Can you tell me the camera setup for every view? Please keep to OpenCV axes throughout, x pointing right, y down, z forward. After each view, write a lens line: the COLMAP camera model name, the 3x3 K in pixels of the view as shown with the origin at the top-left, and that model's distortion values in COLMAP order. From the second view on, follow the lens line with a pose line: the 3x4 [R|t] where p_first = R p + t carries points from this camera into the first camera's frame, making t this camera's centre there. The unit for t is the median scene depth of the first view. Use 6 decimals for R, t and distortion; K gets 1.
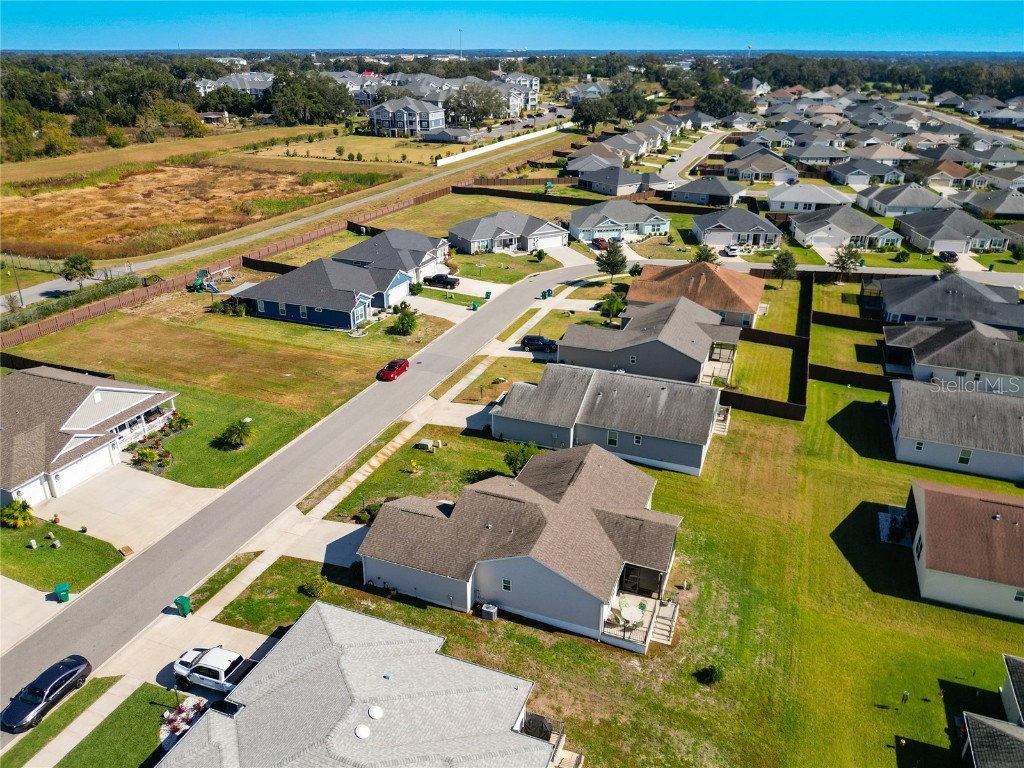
lens RADIAL K [[744.6, 0, 507.6], [0, 744.6, 383.8], [0, 0, 1]] dist [0.040938, -0.075452]
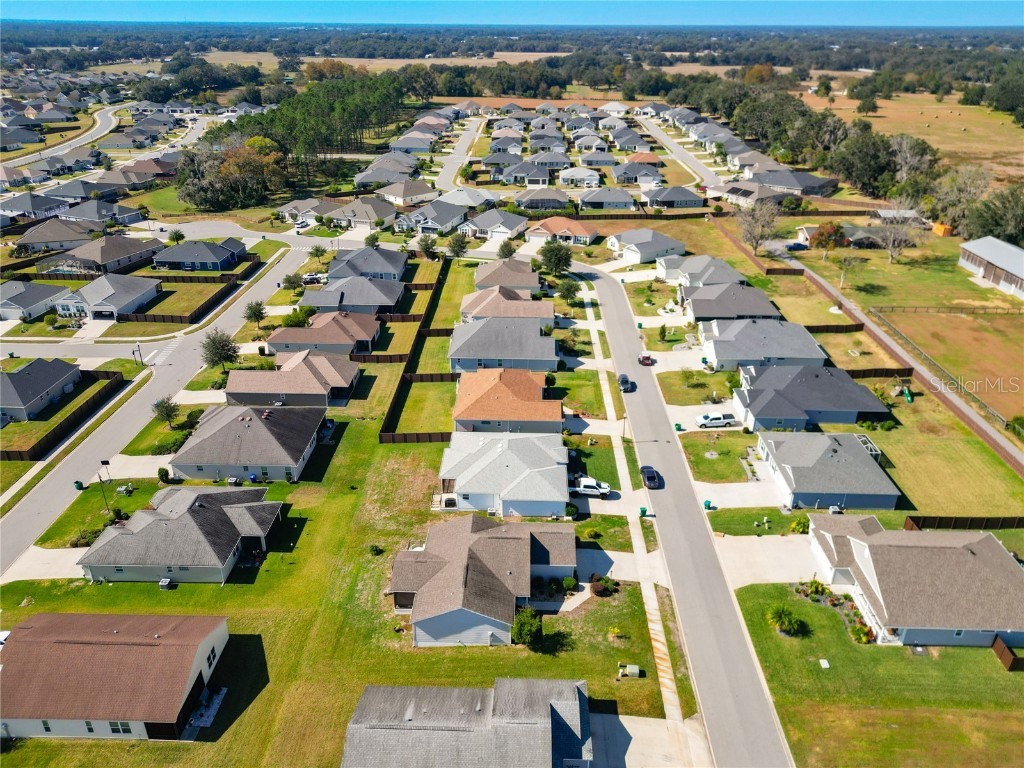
lens RADIAL K [[731.3, 0, 507.5], [0, 731.3, 386.3], [0, 0, 1]] dist [0.044851, -0.052764]
pose [[-0.941550, 0.140085, -0.306365, 0.245637], [-0.145199, 0.651865, 0.744305, -0.717546], [0.303974, 0.745284, -0.593423, 0.991368]]
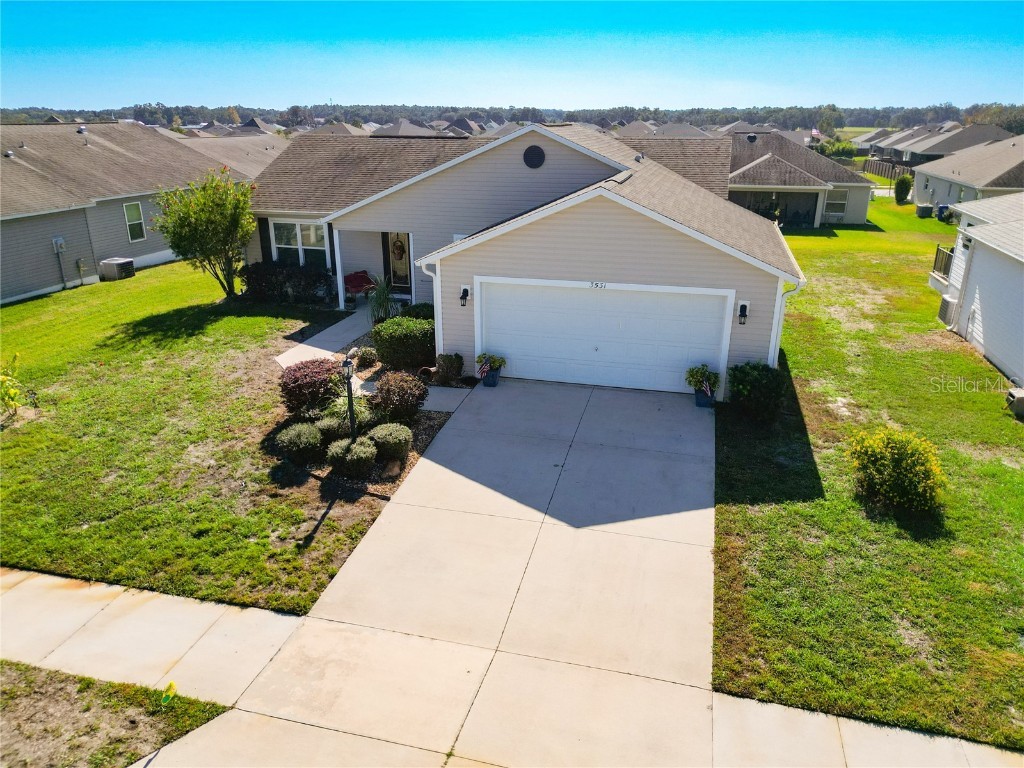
lens RADIAL K [[720.6, 0, 506.8], [0, 720.6, 385.3], [0, 0, 1]] dist [0.061753, -0.067102]
pose [[-0.110008, -0.349321, 0.930523, -0.255429], [0.403314, 0.839977, 0.363010, 0.067633], [-0.908425, 0.415227, 0.048482, 0.625997]]
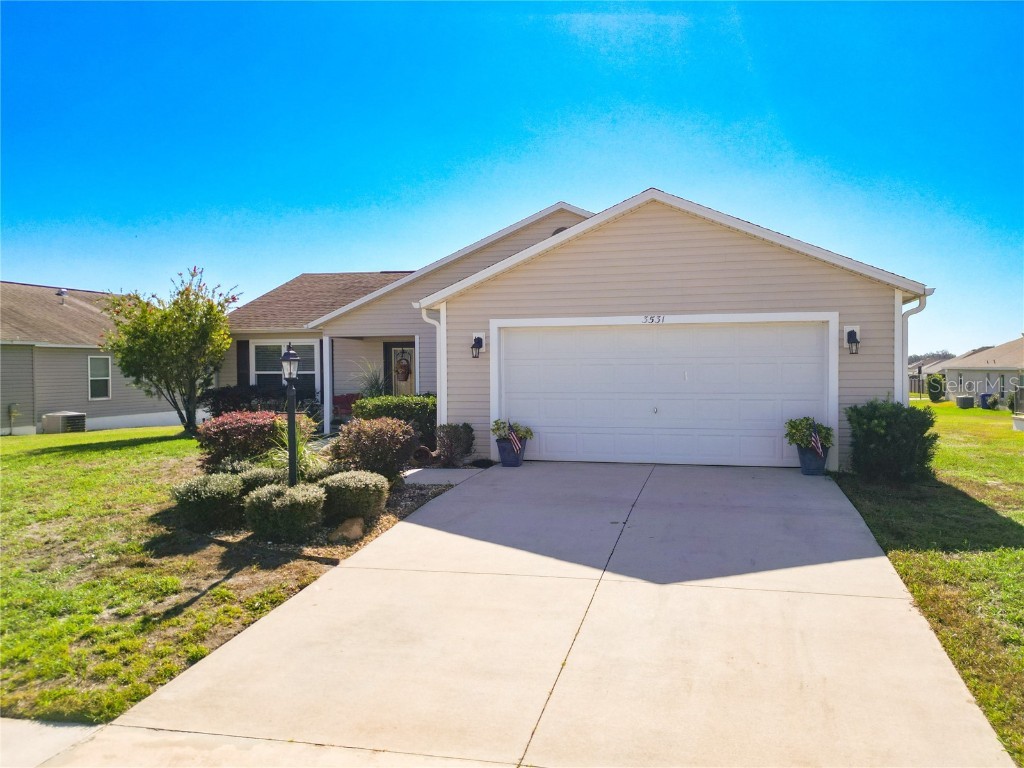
lens RADIAL K [[742.7, 0, 565.6], [0, 742.7, 380.5], [0, 0, 1]] dist [0.033765, -0.007459]
pose [[-0.156389, -0.022933, 0.987429, -0.220631], [0.407166, 0.909334, 0.085606, 0.108910], [-0.899866, 0.415435, -0.132872, 0.640696]]
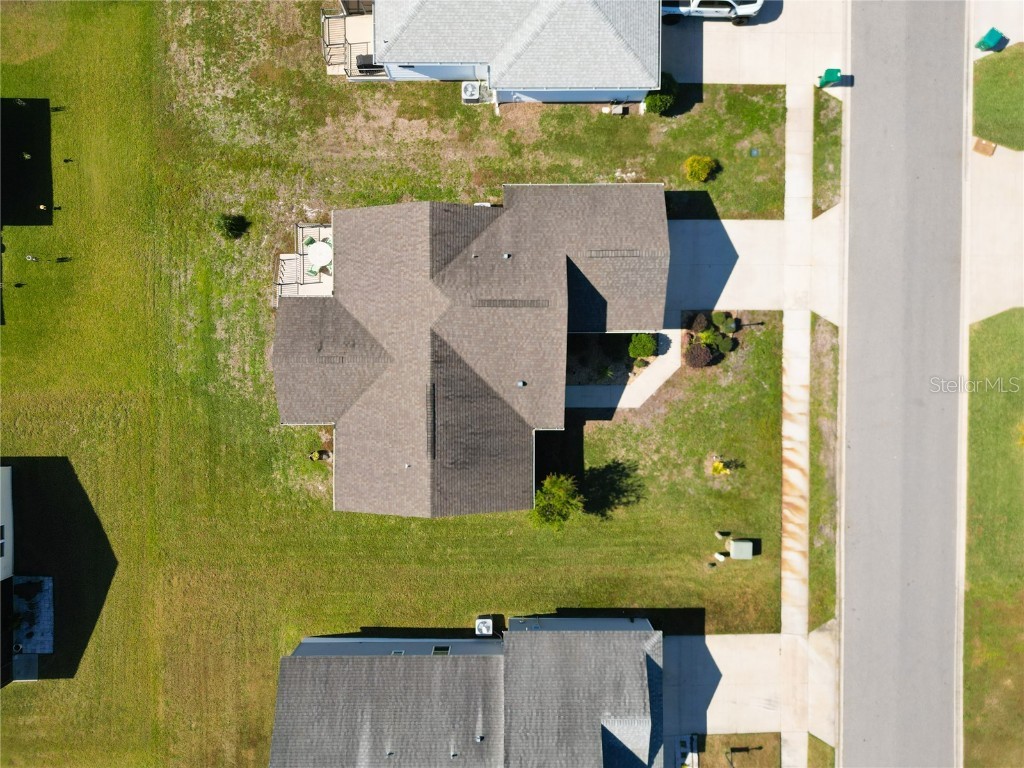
lens RADIAL K [[720.6, 0, 506.8], [0, 720.6, 385.3], [0, 0, 1]] dist [0.061753, -0.067102]
pose [[-0.930698, 0.365787, 0.000856, 0.012356], [-0.154567, -0.395395, 0.905412, -0.285635], [0.331526, 0.842534, 0.424532, 0.458052]]
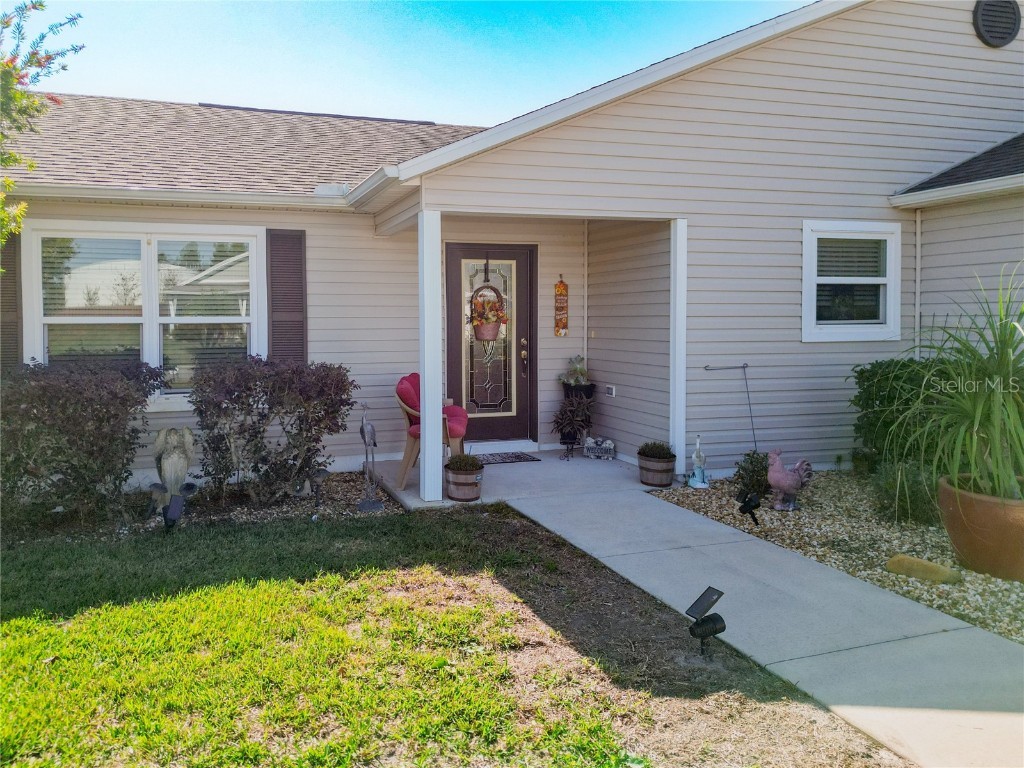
lens RADIAL K [[749.9, 0, 431.3], [0, 749.9, 345.9], [0, 0, 1]] dist [0.087369, -0.081481]
pose [[-0.619196, -0.029081, 0.784698, -0.062160], [0.322289, 0.901852, 0.287737, 0.080133], [-0.716049, 0.431065, -0.549050, 0.710658]]
